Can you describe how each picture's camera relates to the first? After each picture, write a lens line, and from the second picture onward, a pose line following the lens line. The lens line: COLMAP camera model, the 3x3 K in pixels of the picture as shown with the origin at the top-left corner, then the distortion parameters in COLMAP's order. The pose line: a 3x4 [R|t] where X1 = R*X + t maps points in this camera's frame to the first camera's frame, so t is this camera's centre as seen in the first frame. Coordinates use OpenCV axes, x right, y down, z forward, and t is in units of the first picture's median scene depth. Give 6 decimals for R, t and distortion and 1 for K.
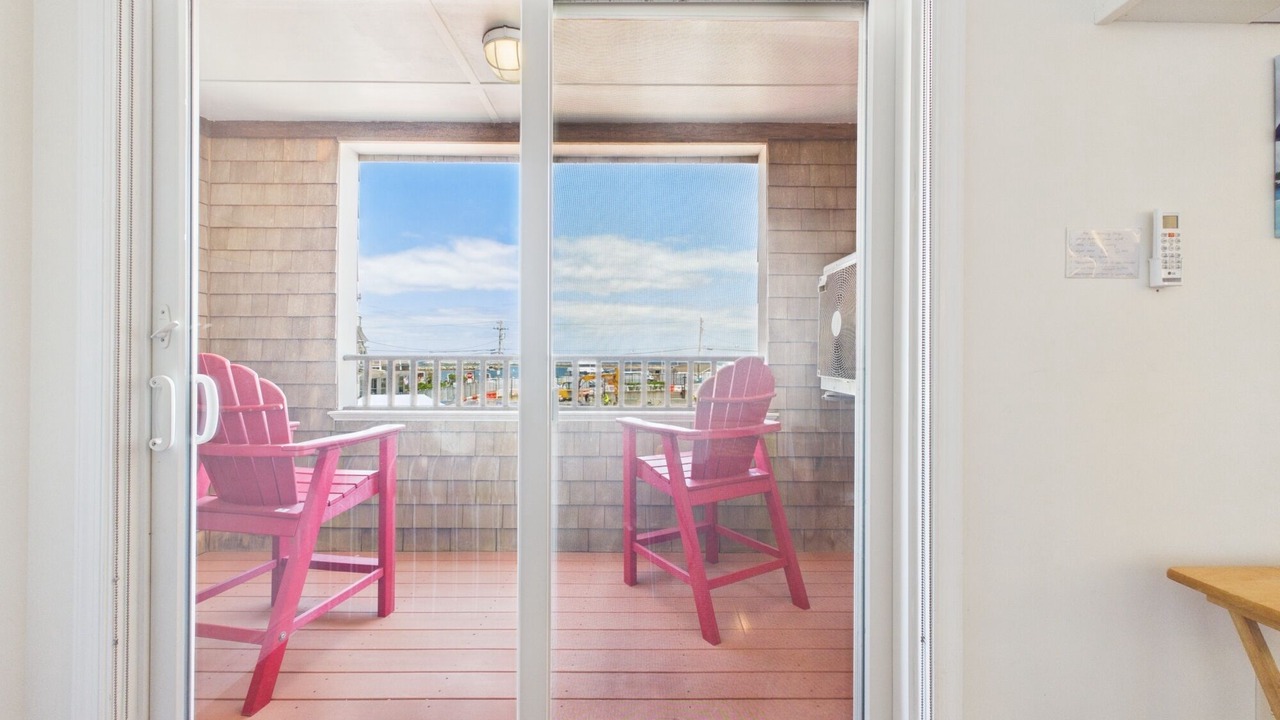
lens RADIAL K [[516.1, 0, 639.1], [0, 516.1, 356.2], [0, 0, 1]] dist [0.002909, -0.000117]
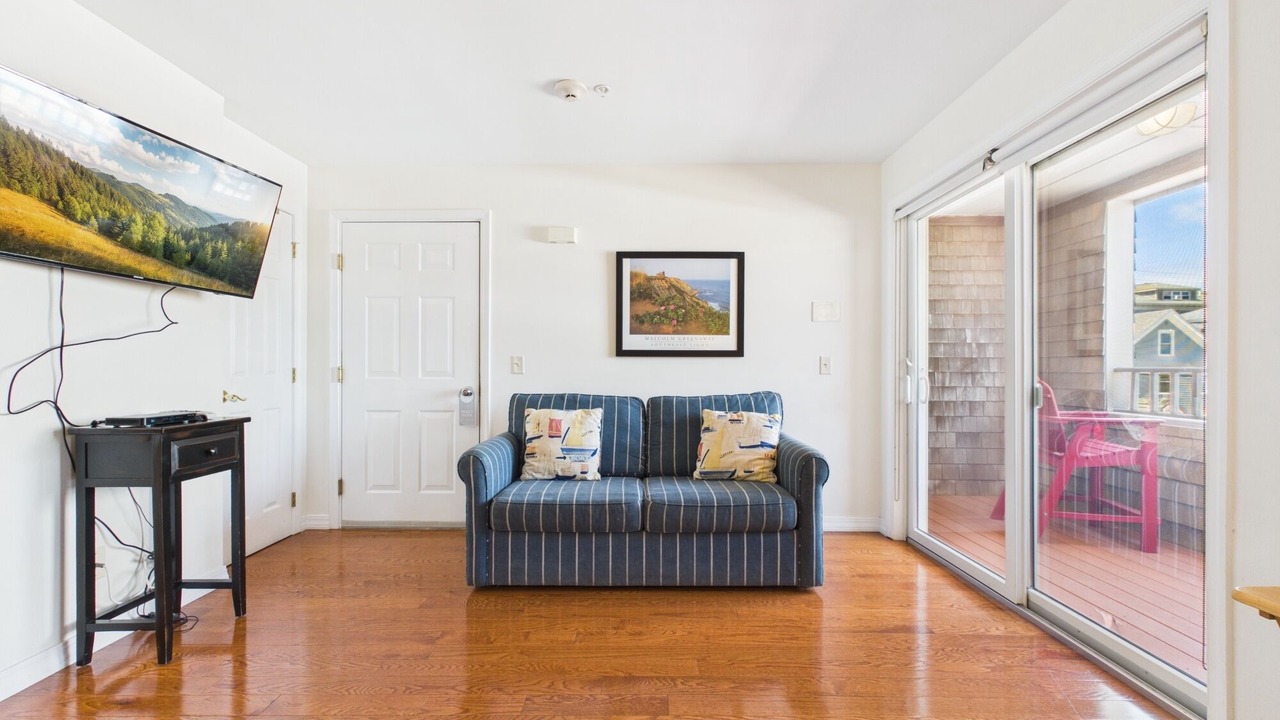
lens RADIAL K [[516.1, 0, 638.8], [0, 516.1, 367.1], [0, 0, 1]] dist [0.002909, -0.000117]
pose [[-0.003085, -0.004541, -0.999985, 0.705369], [-0.001330, 0.999989, -0.004537, 0.002793], [0.999994, 0.001316, -0.003091, -0.155202]]
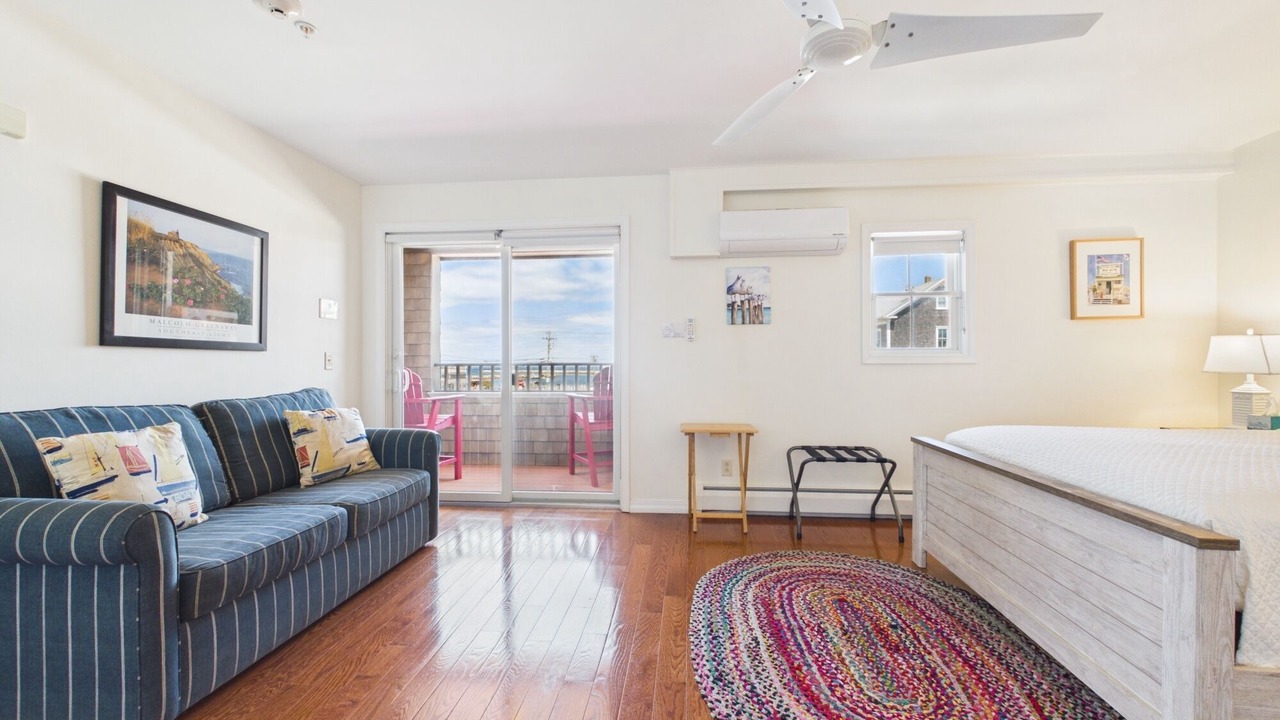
lens RADIAL K [[516.1, 0, 638.4], [0, 516.1, 365.5], [0, 0, 1]] dist [0.002909, -0.000117]
pose [[0.995623, -0.006404, -0.093246, 0.377195], [0.006686, 0.999974, 0.002718, 0.004788], [0.093226, -0.003330, 0.995639, -0.871528]]
